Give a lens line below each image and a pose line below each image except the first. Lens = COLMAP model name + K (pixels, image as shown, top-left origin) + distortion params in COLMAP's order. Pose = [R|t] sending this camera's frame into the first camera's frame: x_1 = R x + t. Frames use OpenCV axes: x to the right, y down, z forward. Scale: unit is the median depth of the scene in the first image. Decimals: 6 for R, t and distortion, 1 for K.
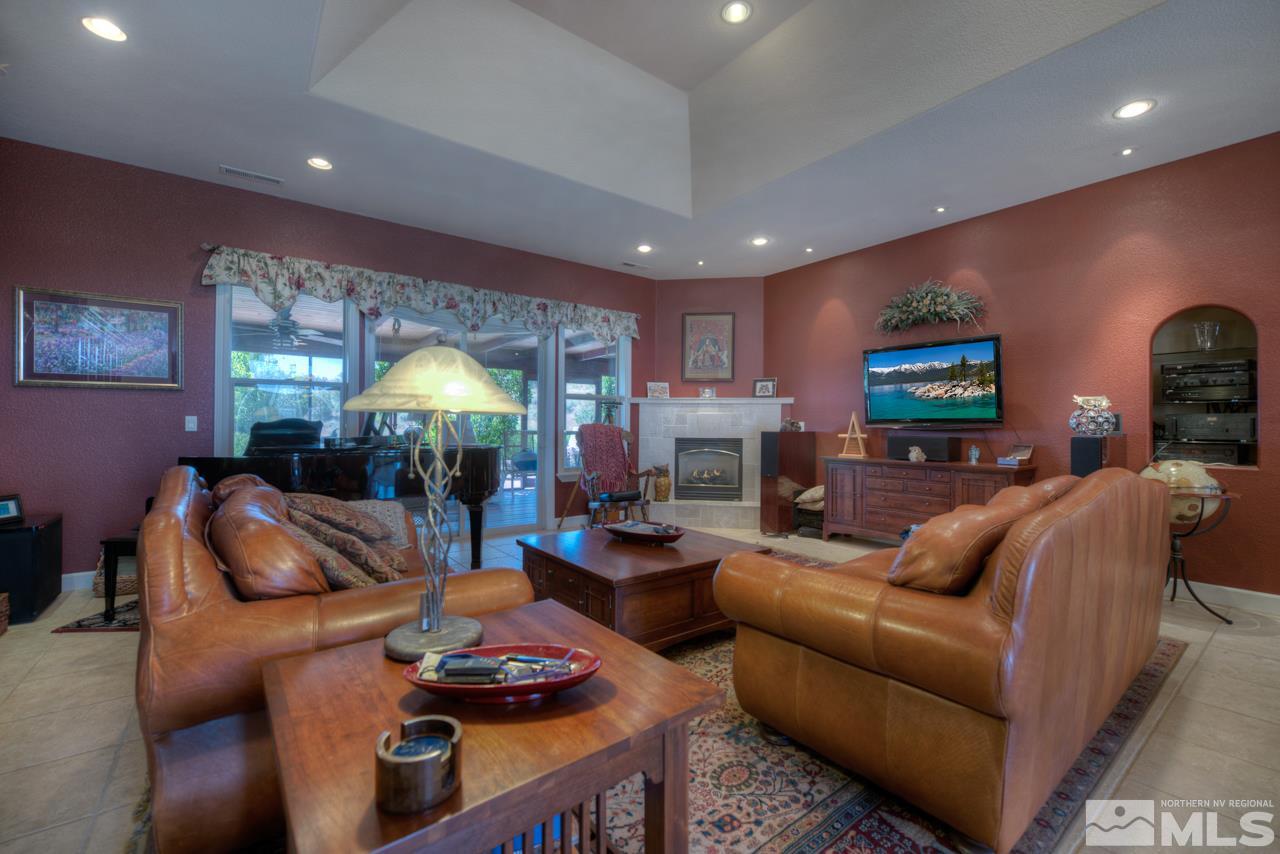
lens RADIAL K [[511.2, 0, 642.3], [0, 511.2, 428.8], [0, 0, 1]] dist [0.001021, -0.000644]
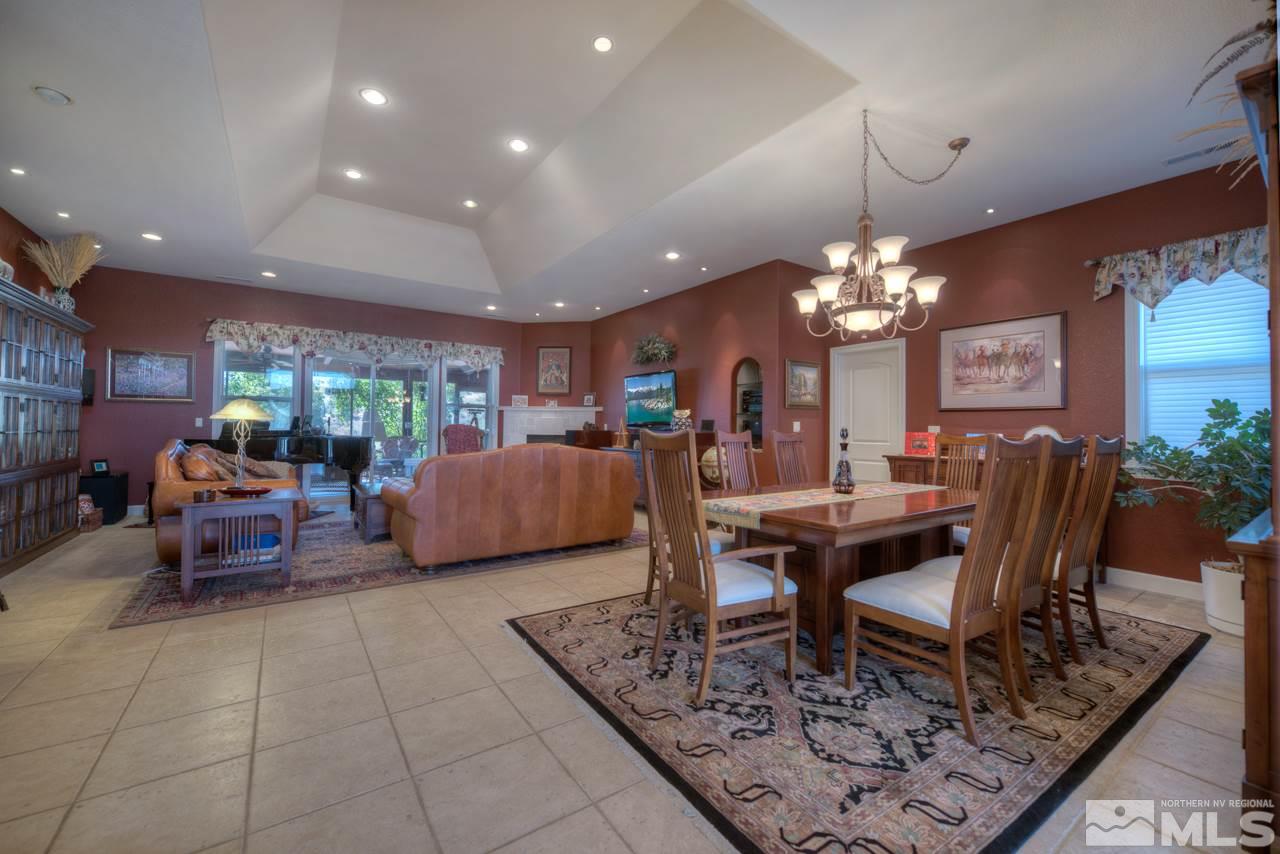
lens RADIAL K [[511.2, 0, 628.8], [0, 511.2, 425.4], [0, 0, 1]] dist [0.001021, -0.000644]
pose [[0.997624, 0.007050, -0.068531, 0.570661], [-0.007781, 0.999916, -0.010399, 0.005957], [0.068452, 0.010908, 0.997595, -0.518418]]
